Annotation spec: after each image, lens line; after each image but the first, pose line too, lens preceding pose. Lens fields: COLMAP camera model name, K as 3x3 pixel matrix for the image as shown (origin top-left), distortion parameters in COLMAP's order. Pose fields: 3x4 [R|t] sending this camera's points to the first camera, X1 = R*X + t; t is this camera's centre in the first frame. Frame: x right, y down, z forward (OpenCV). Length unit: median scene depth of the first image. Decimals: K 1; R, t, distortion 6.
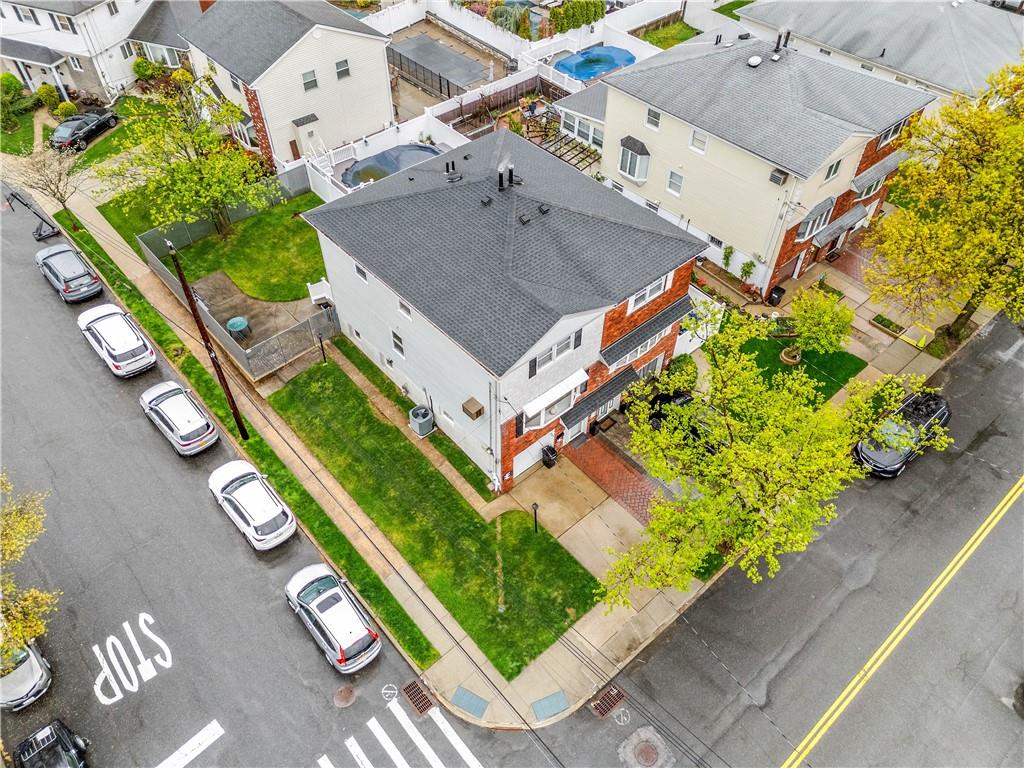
lens RADIAL K [[746.6, 0, 512.0], [0, 746.6, 384.0], [0, 0, 1]] dist [0.088928, -0.071354]
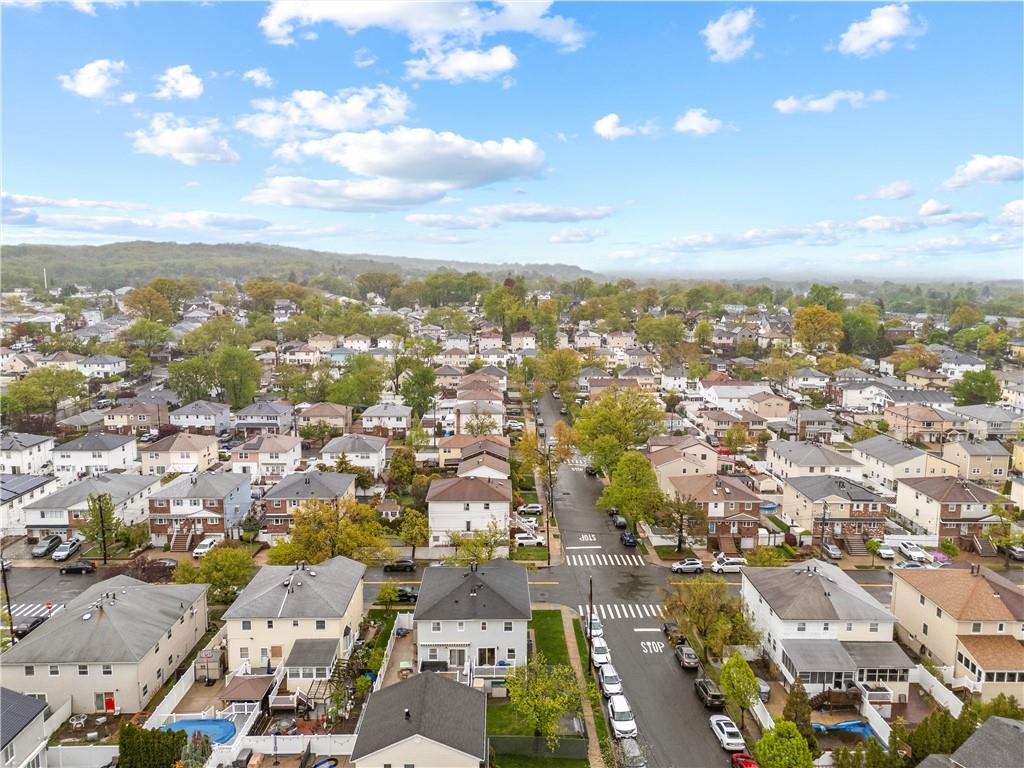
lens RADIAL K [[746.6, 0, 512.0], [0, 746.6, 384.0], [0, 0, 1]] dist [0.088928, -0.071354]
pose [[-0.754879, -0.094632, 0.649001, -1.650959], [0.487484, 0.581034, 0.651735, -2.136792], [-0.438767, 0.808359, -0.392479, 1.345142]]
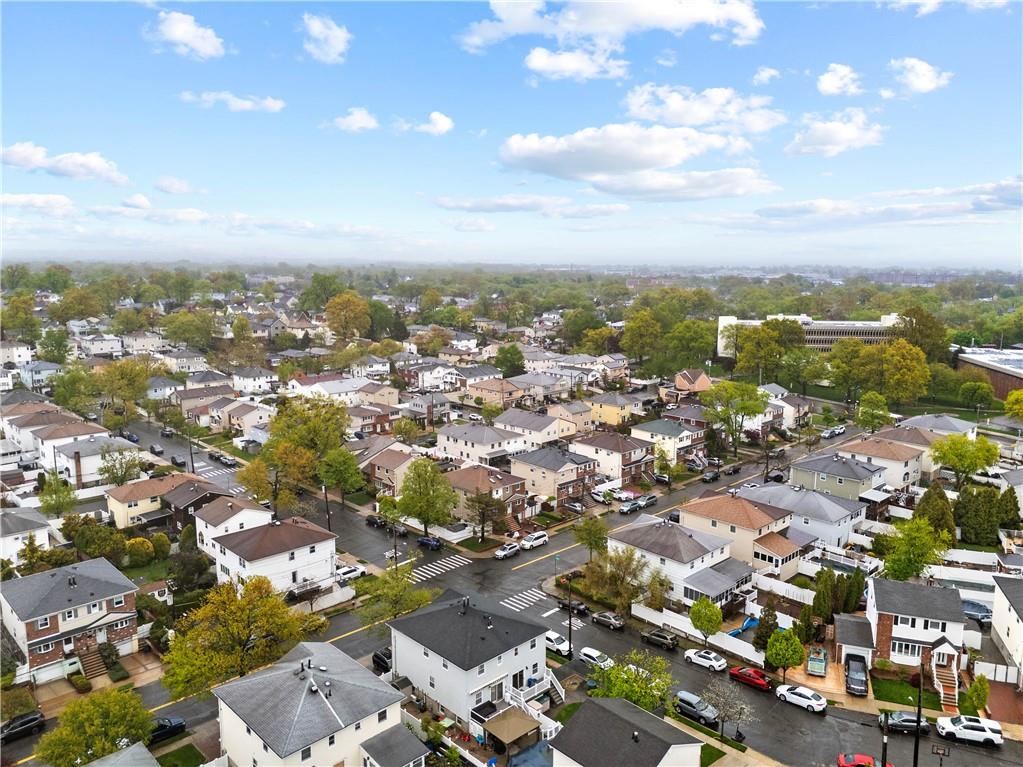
lens RADIAL K [[758.4, 0, 511.5], [0, 758.4, 383.5], [0, 0, 1]] dist [0.095913, -0.075977]
pose [[-0.999609, 0.010789, -0.025798, -0.133774], [-0.016054, 0.533930, 0.845376, -2.699187], [0.022895, 0.845460, -0.533548, 1.637171]]
